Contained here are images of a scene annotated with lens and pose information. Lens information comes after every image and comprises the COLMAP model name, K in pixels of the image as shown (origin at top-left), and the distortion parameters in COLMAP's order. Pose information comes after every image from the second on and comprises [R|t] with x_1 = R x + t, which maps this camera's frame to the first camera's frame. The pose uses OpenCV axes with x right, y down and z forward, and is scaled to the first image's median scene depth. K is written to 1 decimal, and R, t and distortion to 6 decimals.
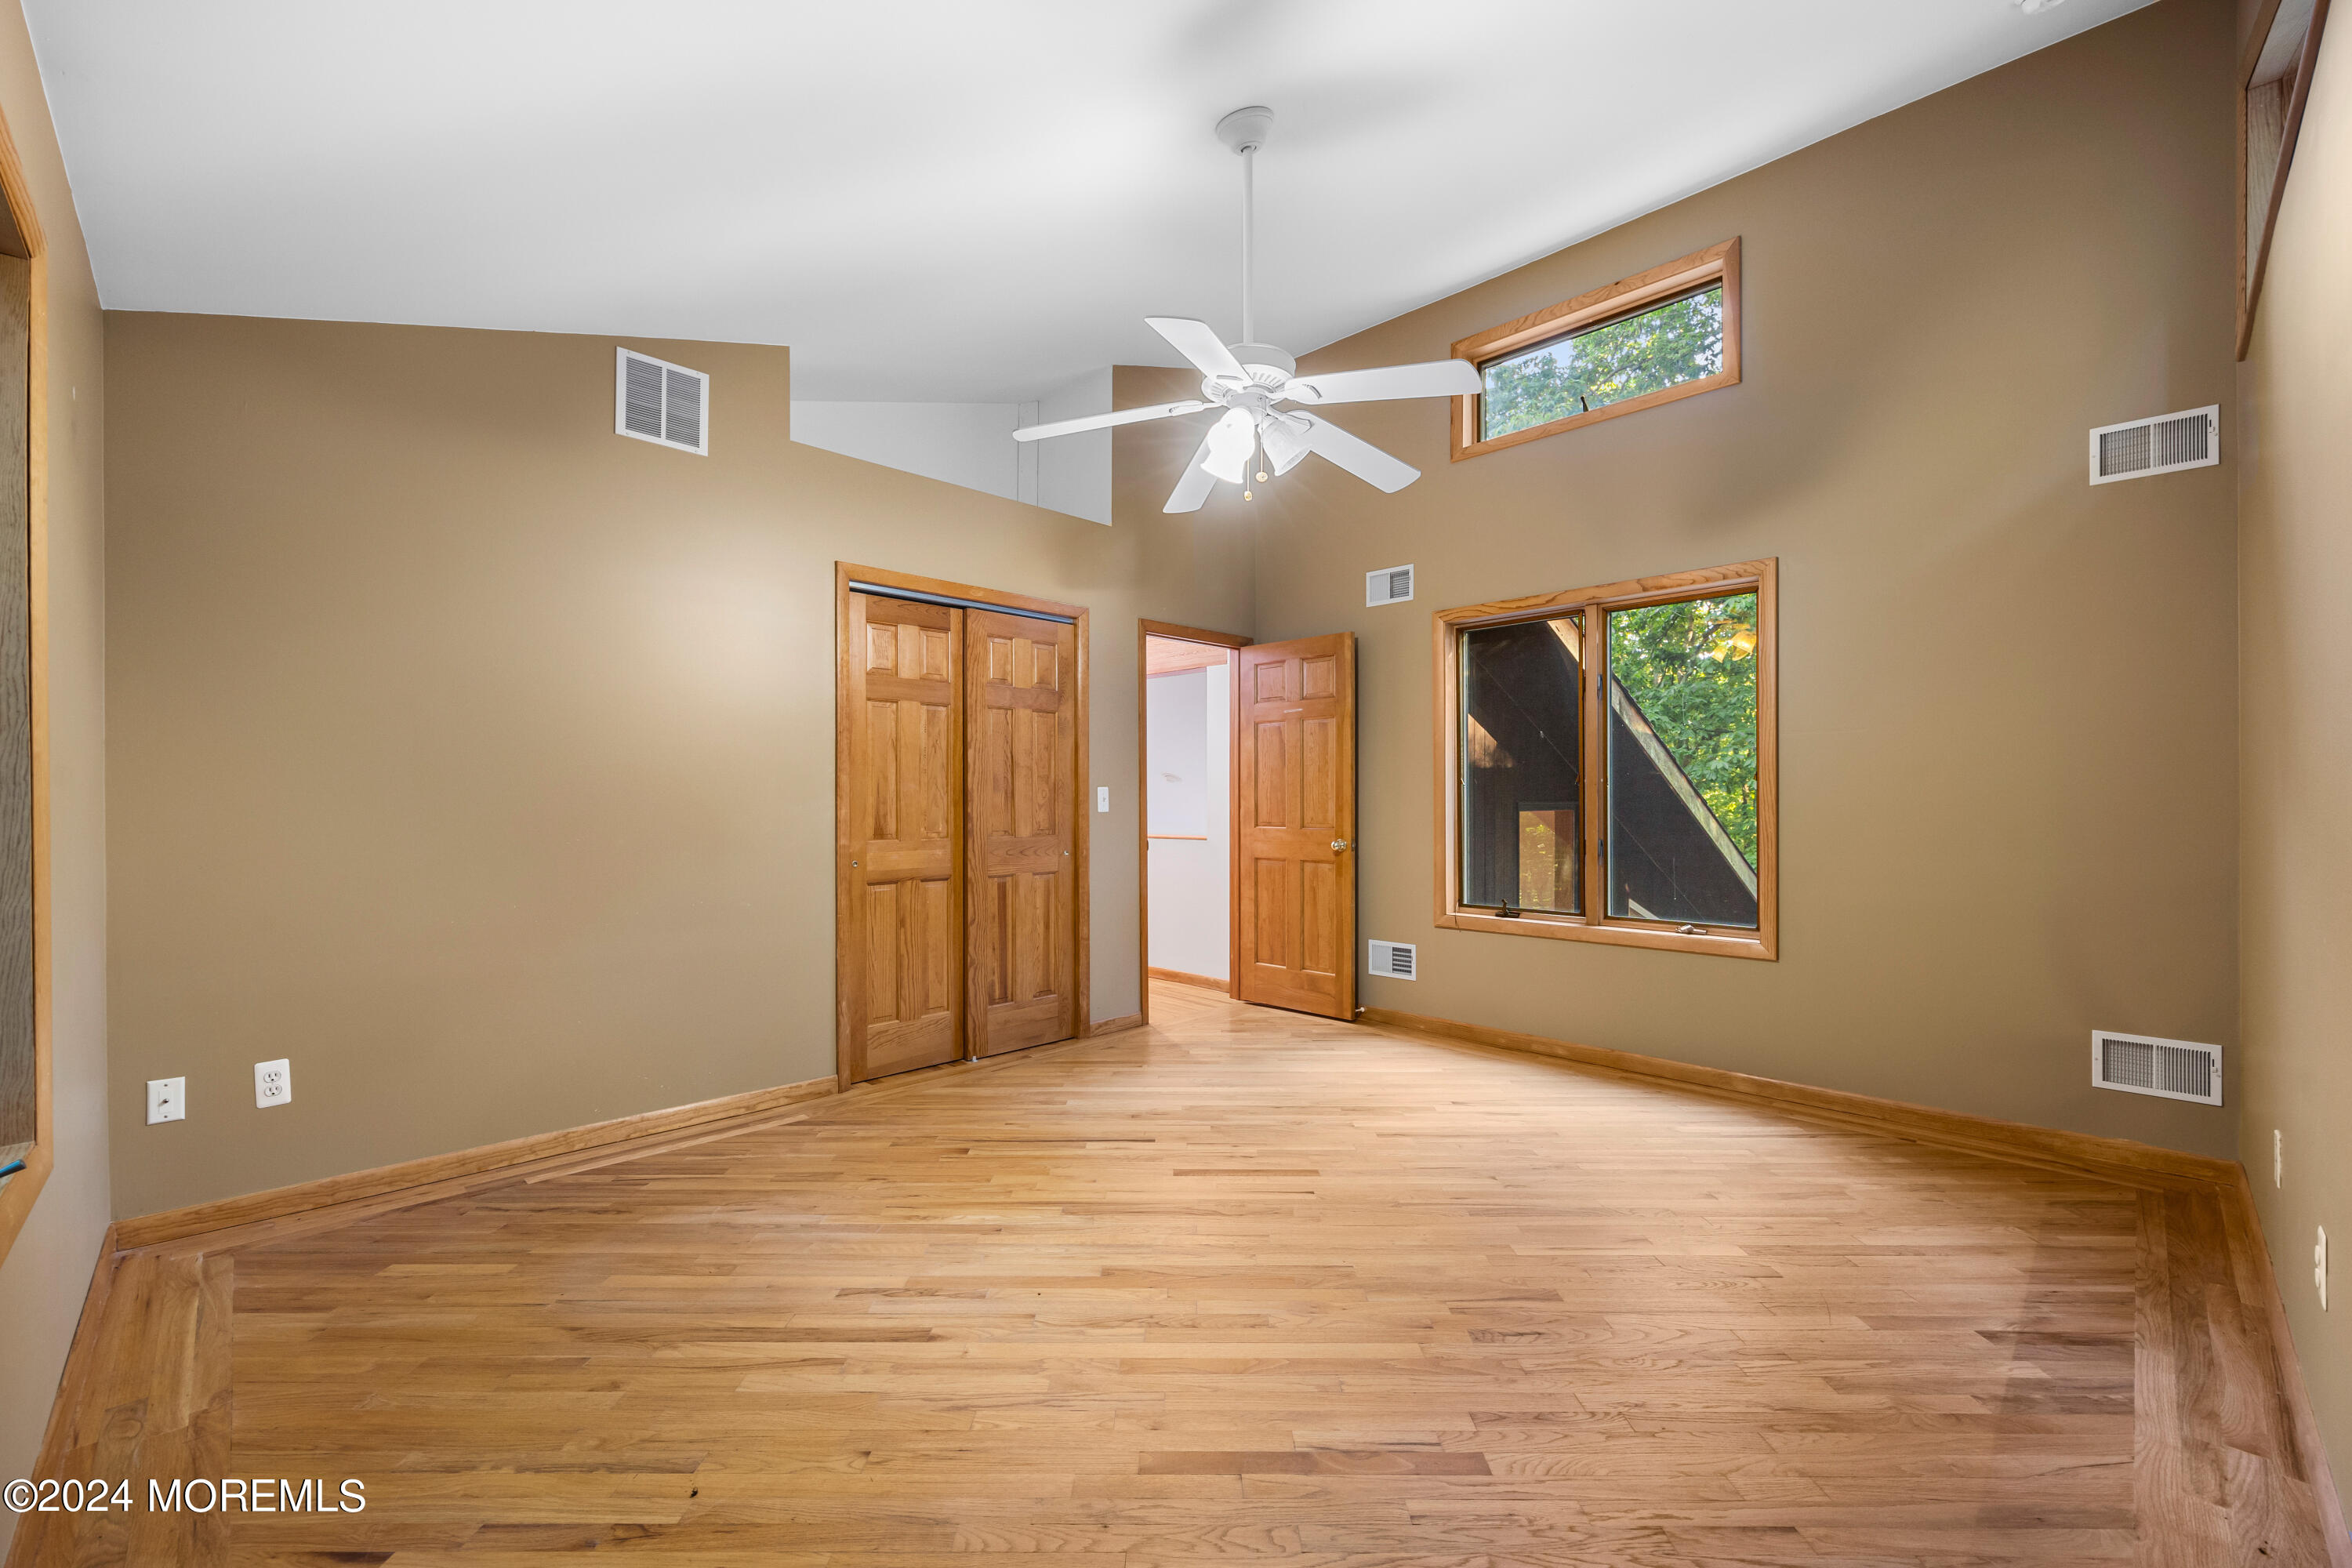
lens RADIAL K [[954.8, 0, 1175.5], [0, 954.8, 798.5], [0, 0, 1]] dist [-0.000322, 0.000325]
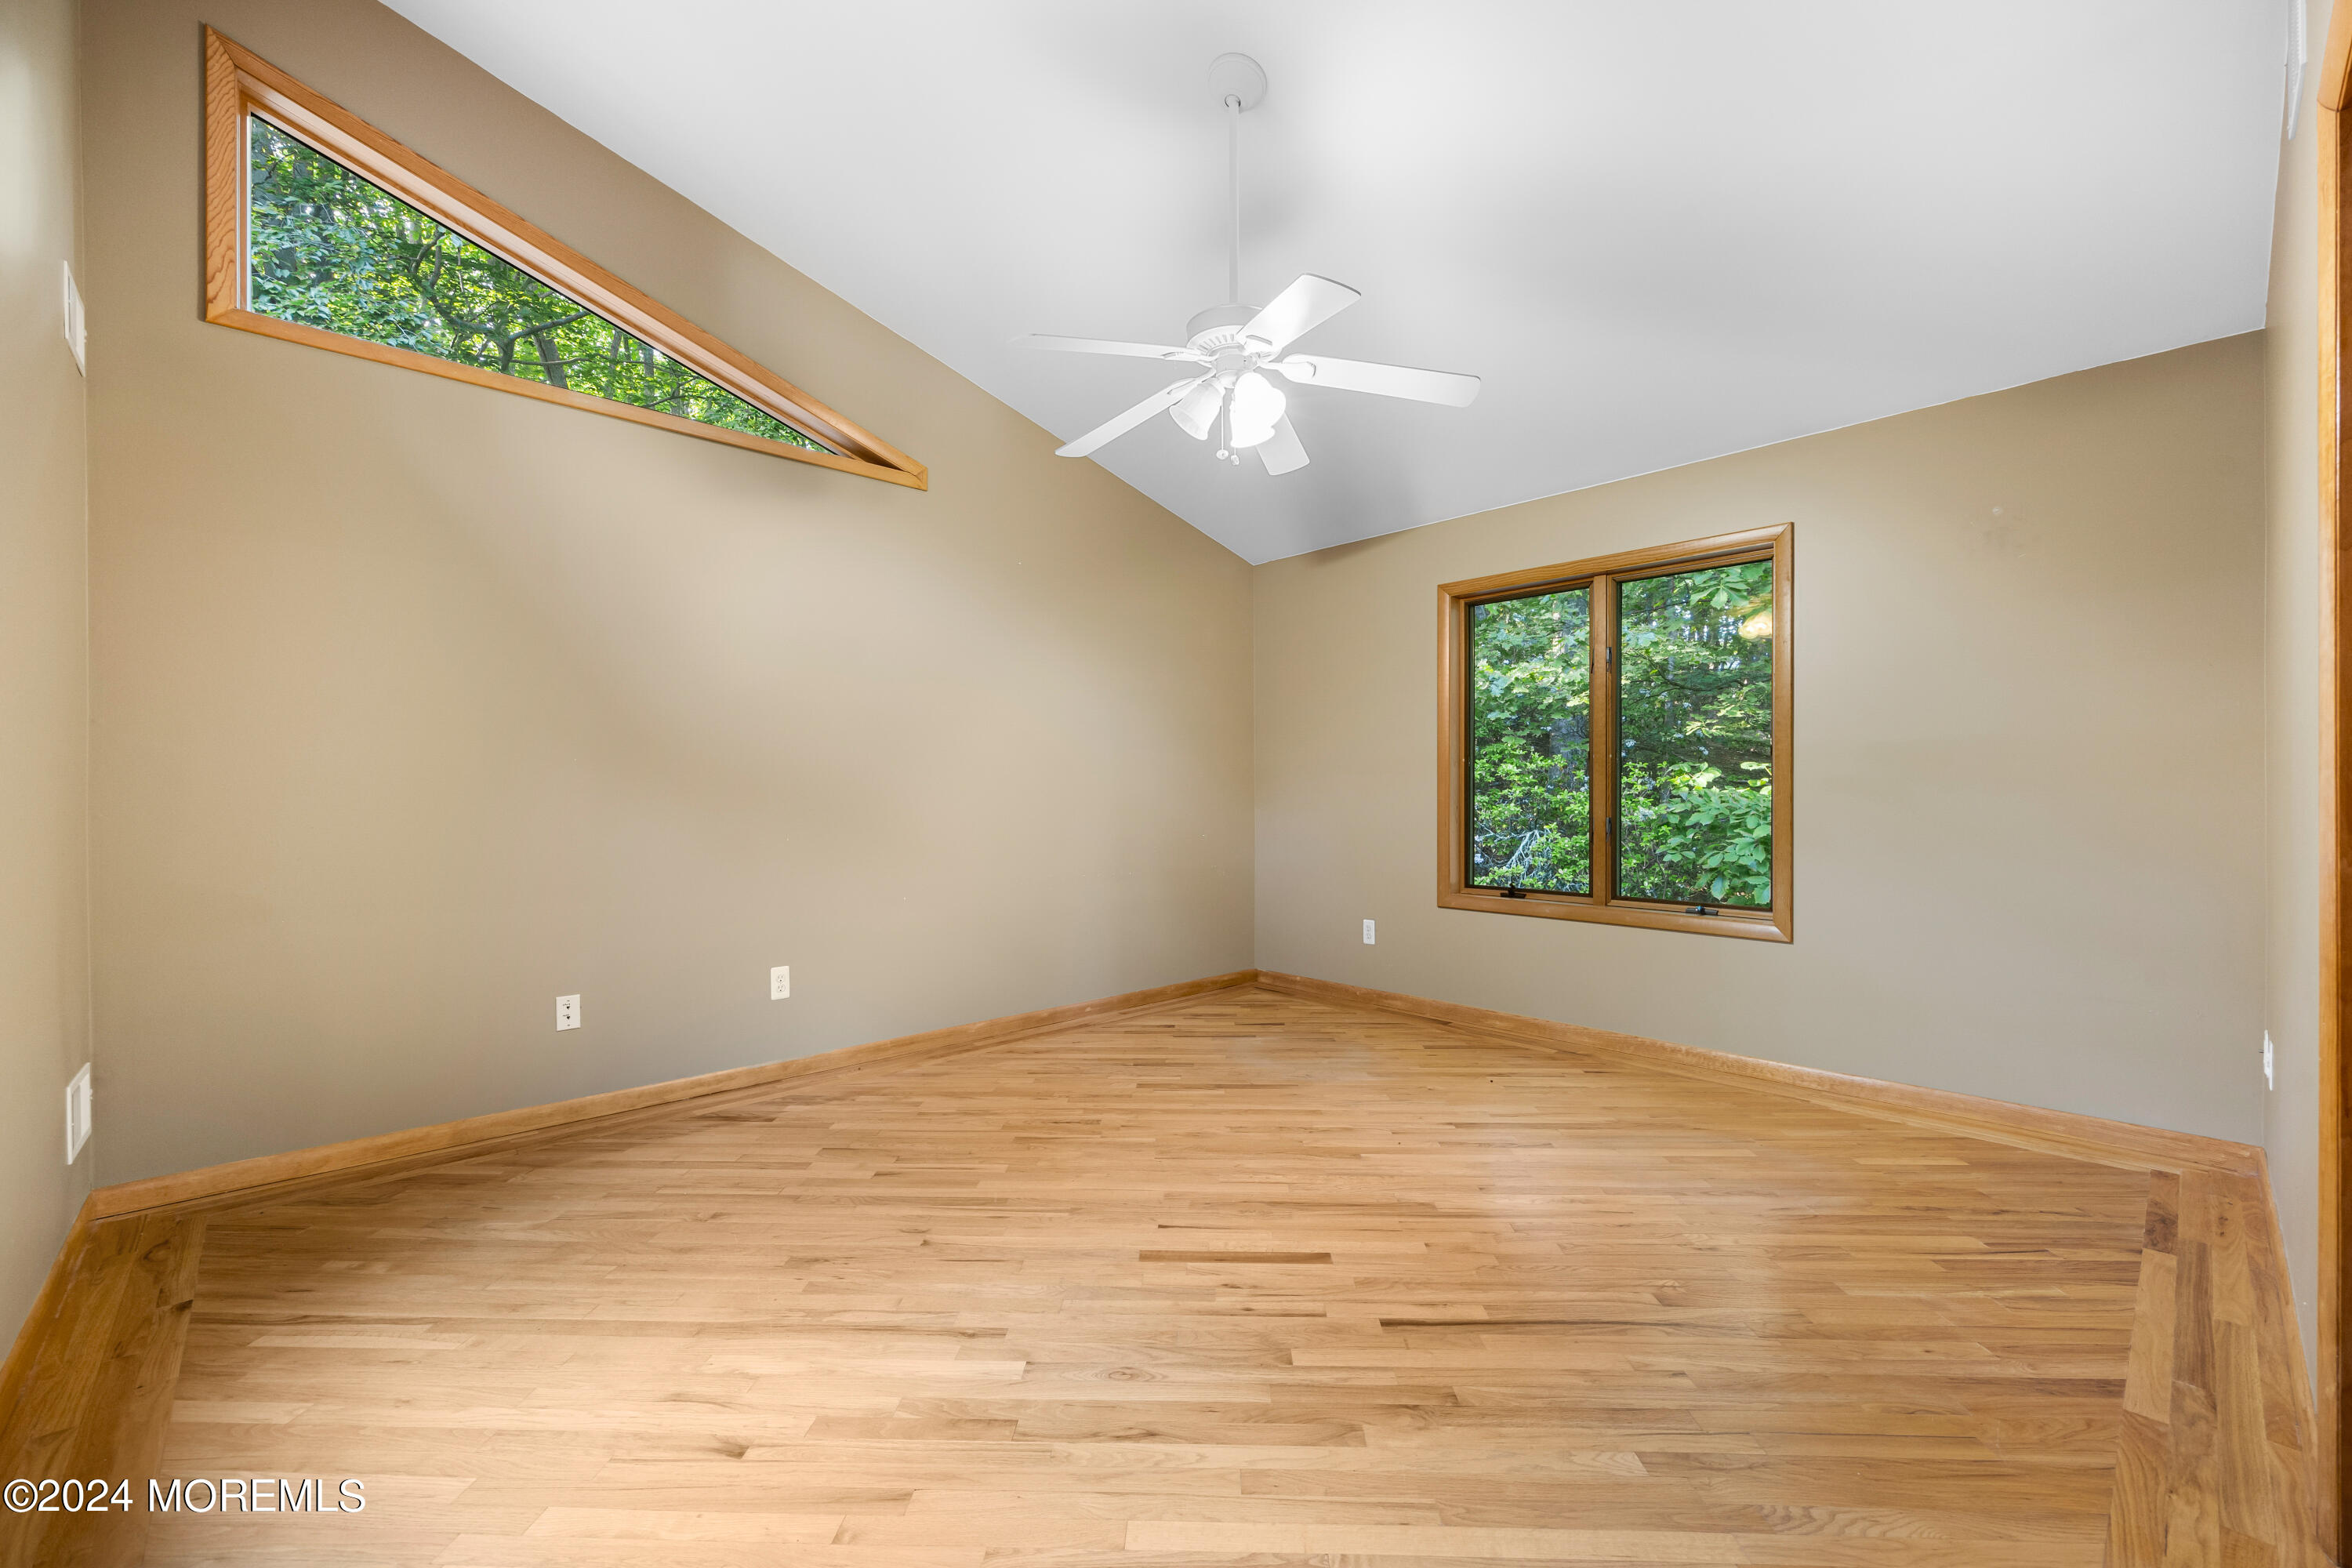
lens RADIAL K [[954.8, 0, 1175.5], [0, 954.8, 798.5], [0, 0, 1]] dist [-0.000322, 0.000325]
pose [[-0.999643, 0.004551, 0.026337, 0.121984], [0.004522, 0.999989, -0.001159, 0.033806], [-0.026342, -0.001040, -0.999652, 2.169736]]
